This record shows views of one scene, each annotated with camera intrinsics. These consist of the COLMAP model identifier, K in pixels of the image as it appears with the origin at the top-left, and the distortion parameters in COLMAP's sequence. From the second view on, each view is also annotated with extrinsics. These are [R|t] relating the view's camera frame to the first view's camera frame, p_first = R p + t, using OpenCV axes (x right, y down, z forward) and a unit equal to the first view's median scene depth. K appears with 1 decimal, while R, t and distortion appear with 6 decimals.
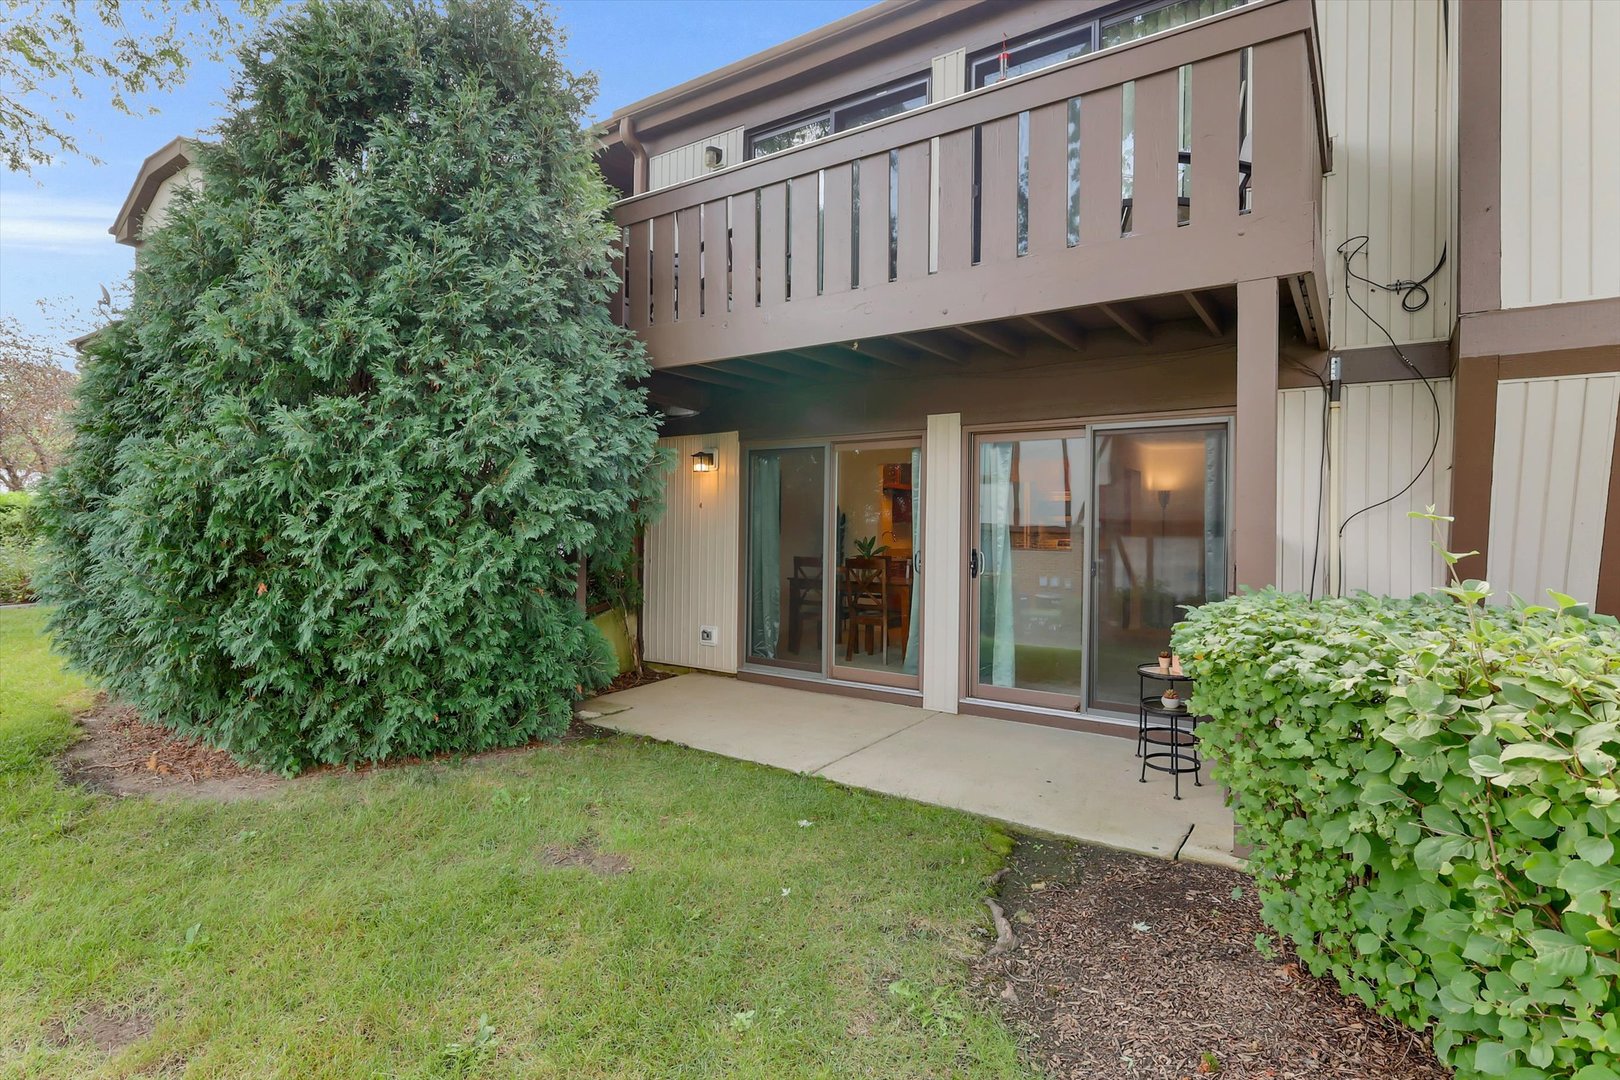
lens RADIAL K [[701.1, 0, 805.5], [0, 701.1, 521.9], [0, 0, 1]] dist [-0.000853, -0.000010]
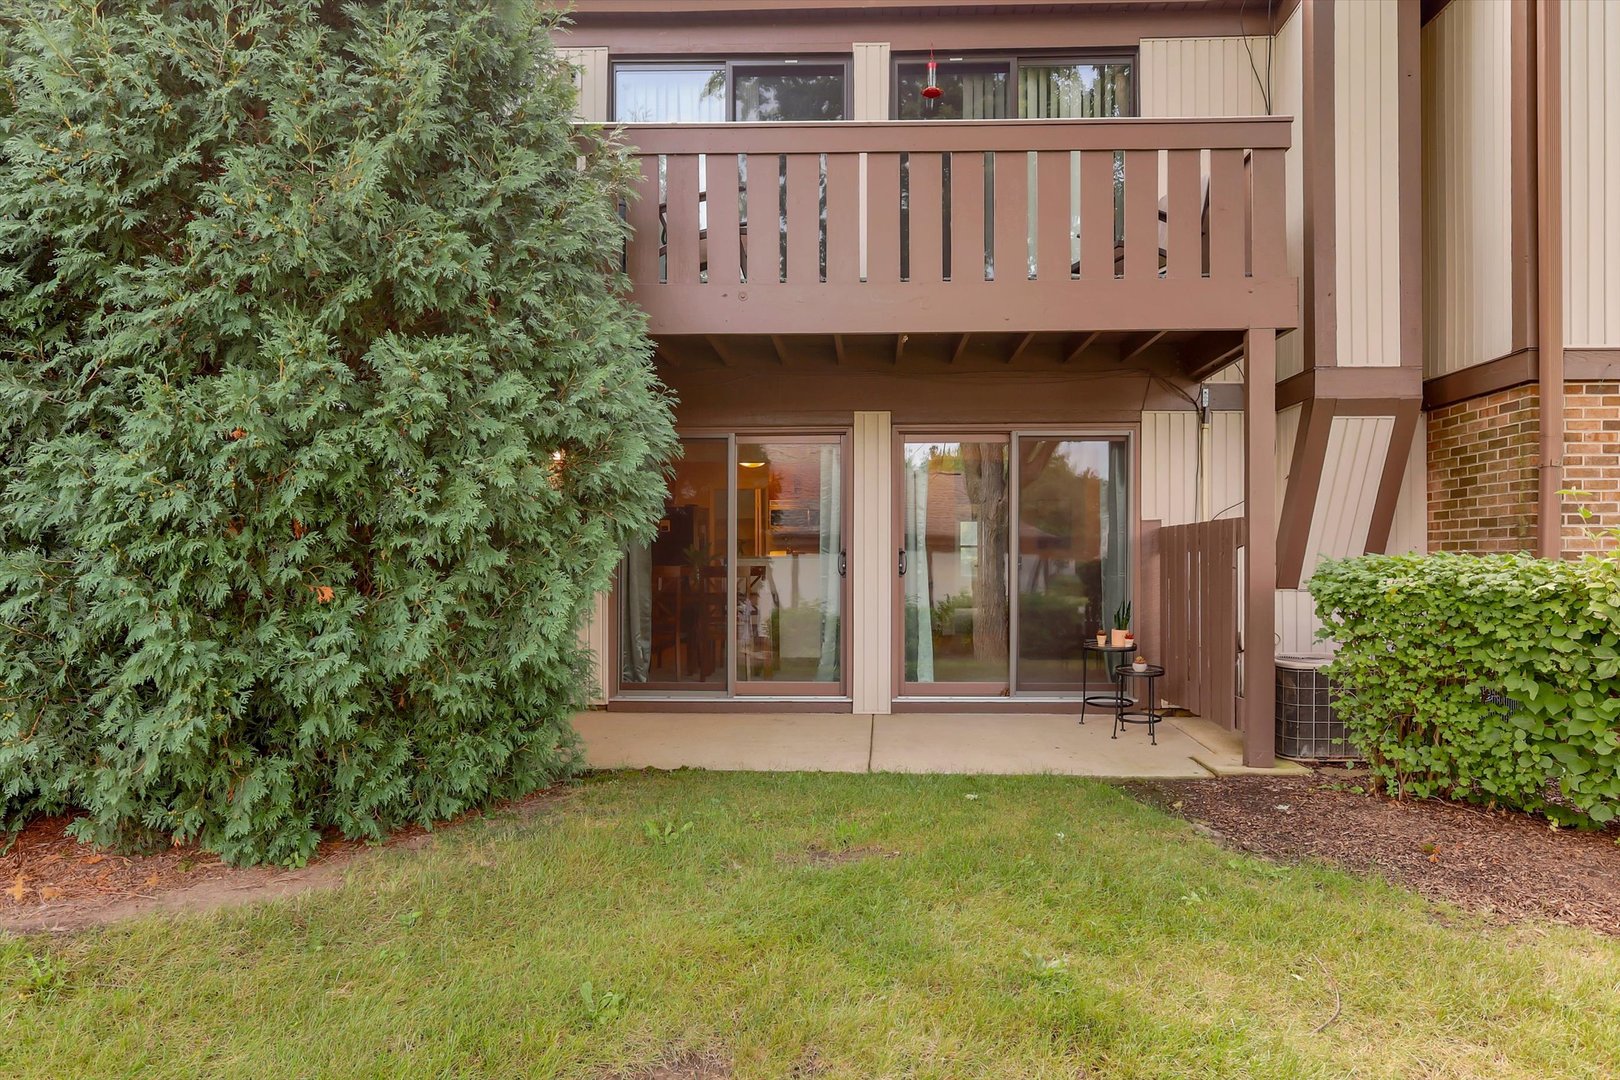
lens RADIAL K [[843.4, 0, 810.0], [0, 843.4, 540.0], [0, 0, 1]] dist [0.002586, 0.001202]
pose [[0.877001, -0.004899, 0.480464, -0.574839], [0.004314, 0.999988, 0.002321, 0.030058], [-0.480469, 0.000037, 0.877011, 0.007541]]
